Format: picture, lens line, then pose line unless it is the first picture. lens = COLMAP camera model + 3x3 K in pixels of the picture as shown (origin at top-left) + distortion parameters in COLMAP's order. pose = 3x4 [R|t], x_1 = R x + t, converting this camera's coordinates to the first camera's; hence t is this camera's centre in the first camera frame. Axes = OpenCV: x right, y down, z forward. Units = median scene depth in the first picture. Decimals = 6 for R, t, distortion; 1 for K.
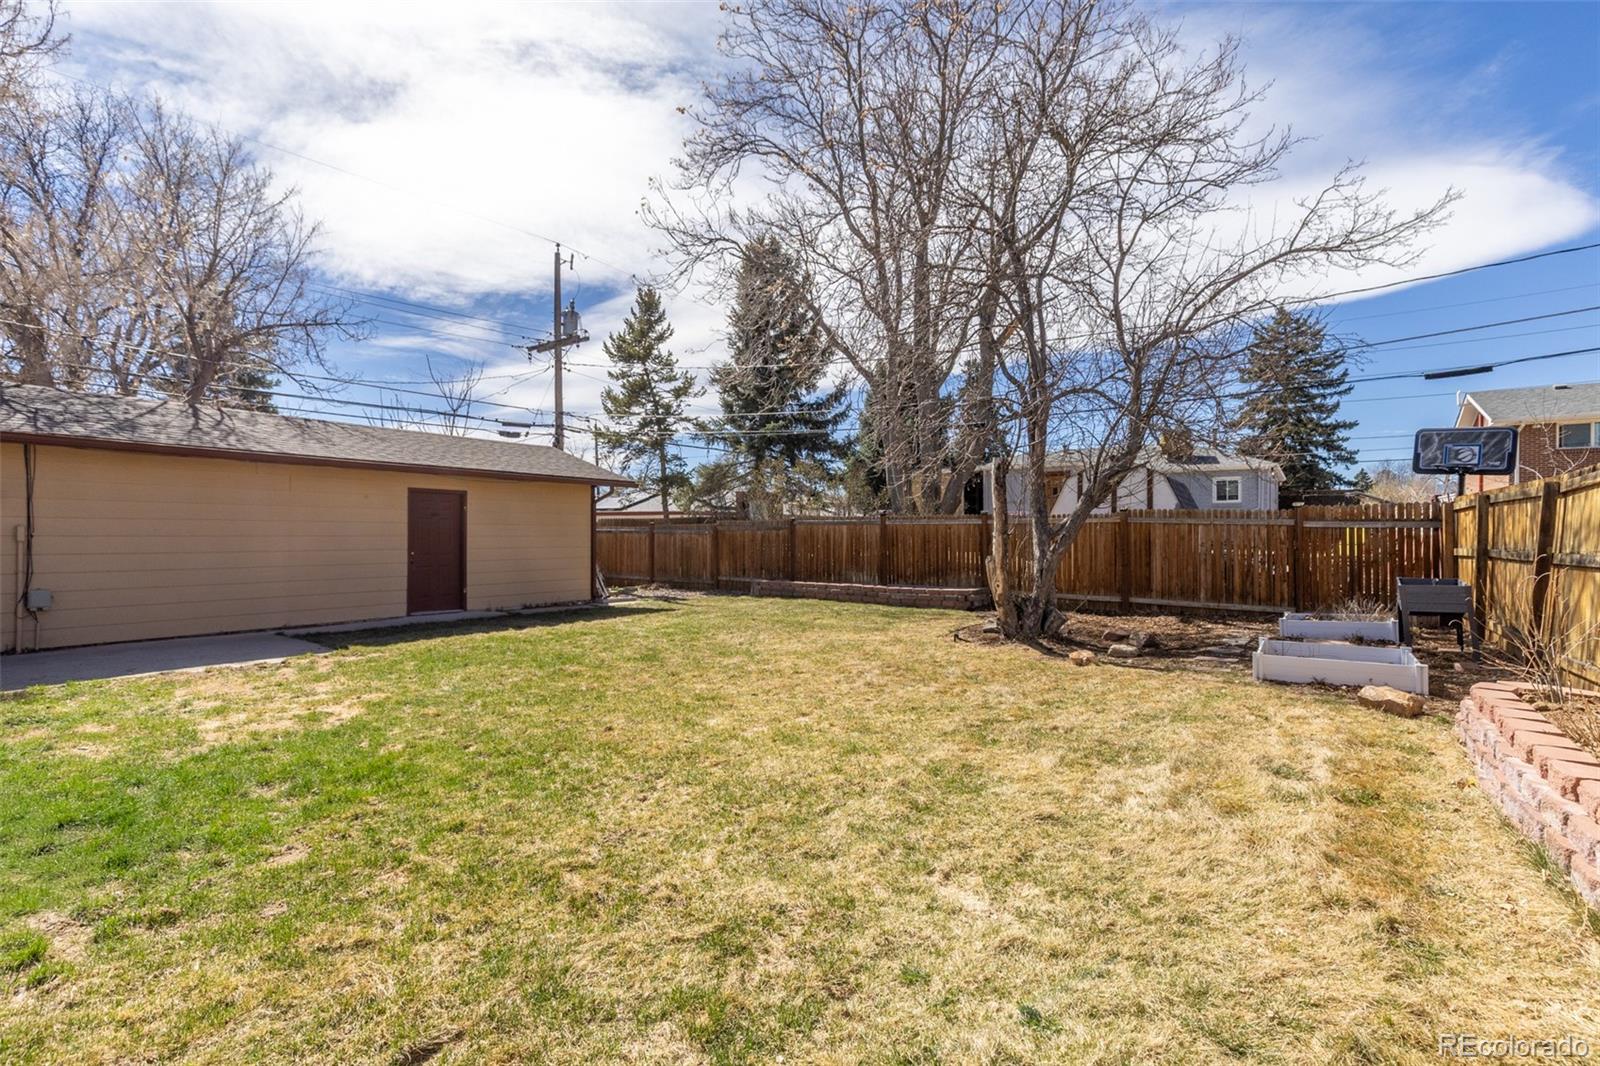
lens RADIAL K [[738.5, 0, 803.0], [0, 738.5, 526.2], [0, 0, 1]] dist [0.011367, -0.002846]
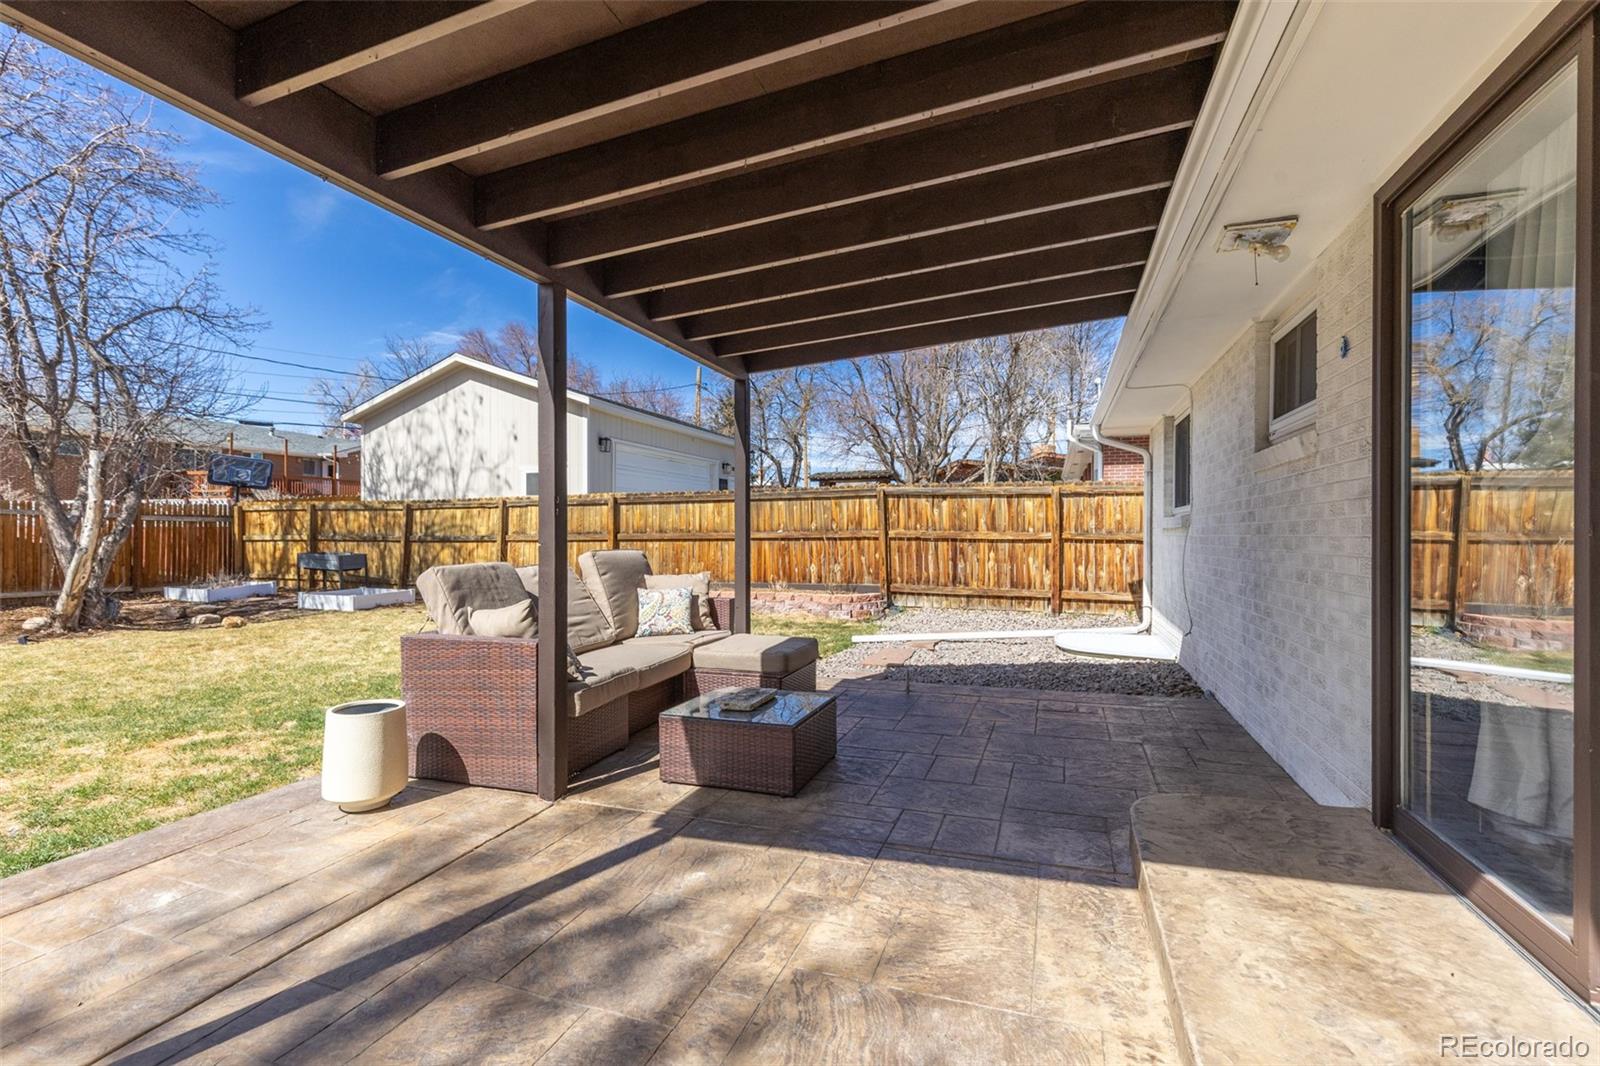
lens RADIAL K [[738.5, 0, 800.7], [0, 738.5, 532.4], [0, 0, 1]] dist [0.011367, -0.002846]
pose [[-0.290832, -0.003254, 0.956769, -0.439901], [-0.013448, 0.999909, -0.000687, 0.004020], [-0.956680, -0.013067, -0.290849, 0.168789]]
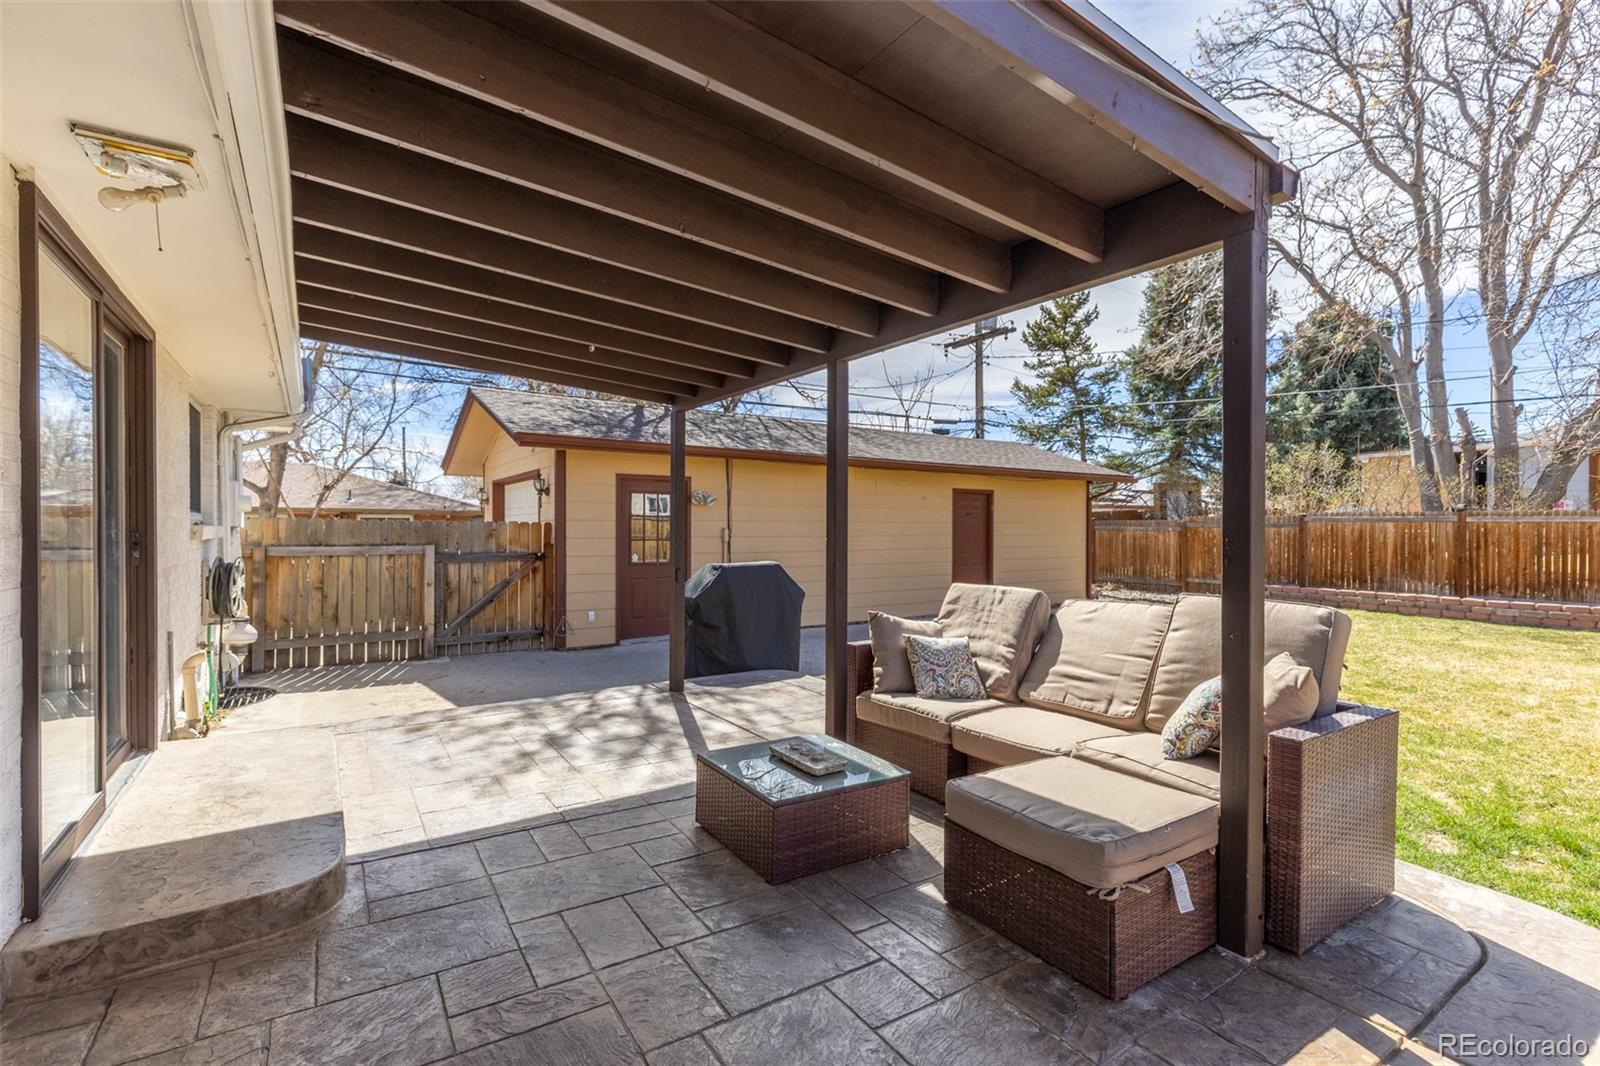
lens RADIAL K [[738.5, 0, 787.4], [0, 738.5, 531.4], [0, 0, 1]] dist [0.011367, -0.002846]
pose [[0.929031, 0.004690, -0.369972, -0.206798], [0.002456, 0.999819, 0.018842, -0.006776], [0.369993, -0.018413, 0.928852, -0.020677]]
